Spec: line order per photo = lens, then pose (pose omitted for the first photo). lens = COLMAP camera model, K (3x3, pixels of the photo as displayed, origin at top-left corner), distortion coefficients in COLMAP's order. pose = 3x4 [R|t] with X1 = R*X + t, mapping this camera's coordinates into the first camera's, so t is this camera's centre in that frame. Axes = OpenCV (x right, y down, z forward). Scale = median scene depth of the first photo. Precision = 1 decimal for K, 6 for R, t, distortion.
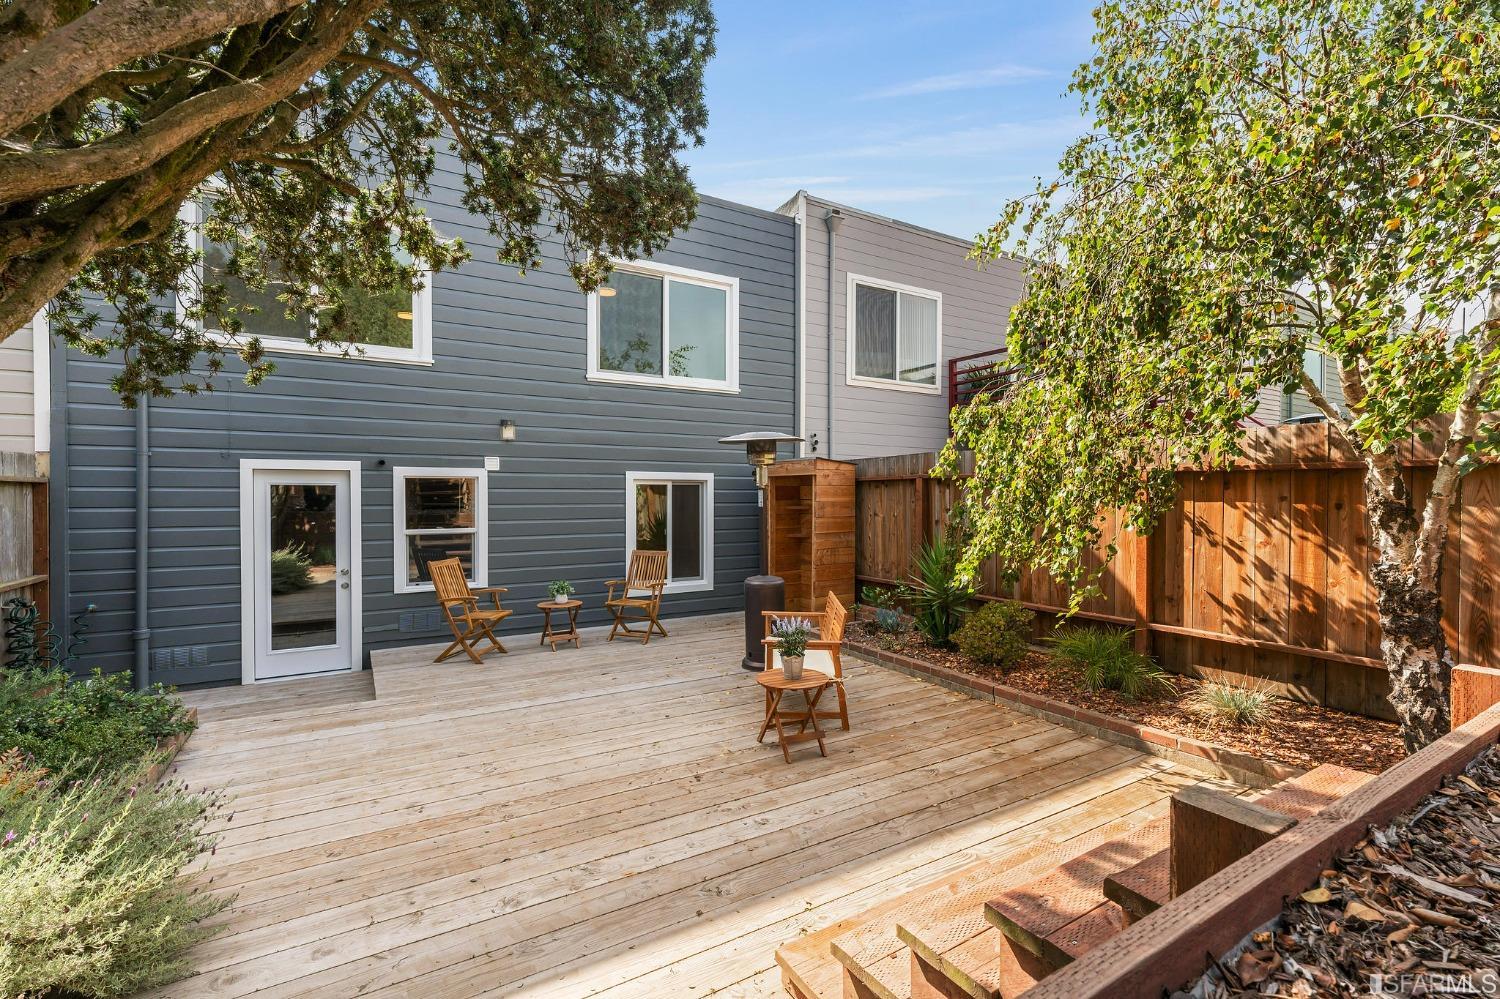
lens RADIAL K [[670.3, 0, 750.0], [0, 670.3, 499.5], [0, 0, 1]] dist [-0.000732, -0.000278]
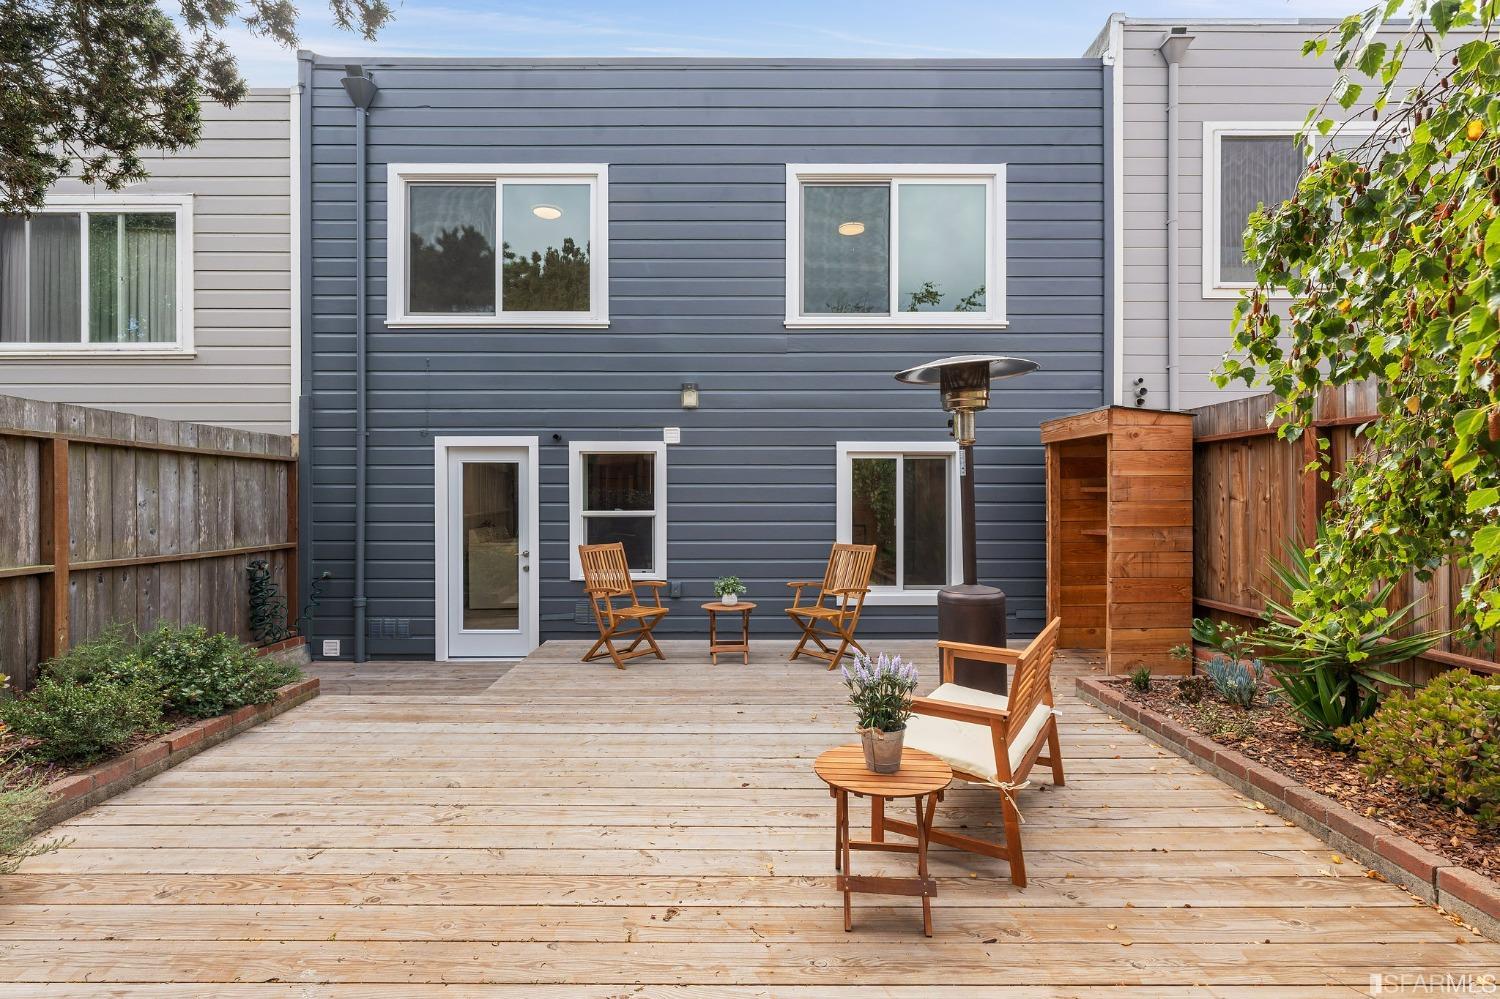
lens RADIAL K [[704.6, 0, 750.0], [0, 704.6, 499.5], [0, 0, 1]] dist [-0.004545, -0.000295]
pose [[0.855215, -0.001040, -0.518272, 0.181103], [-0.003287, 0.999967, -0.007431, 0.037483], [0.518263, 0.008058, 0.855183, 0.313370]]
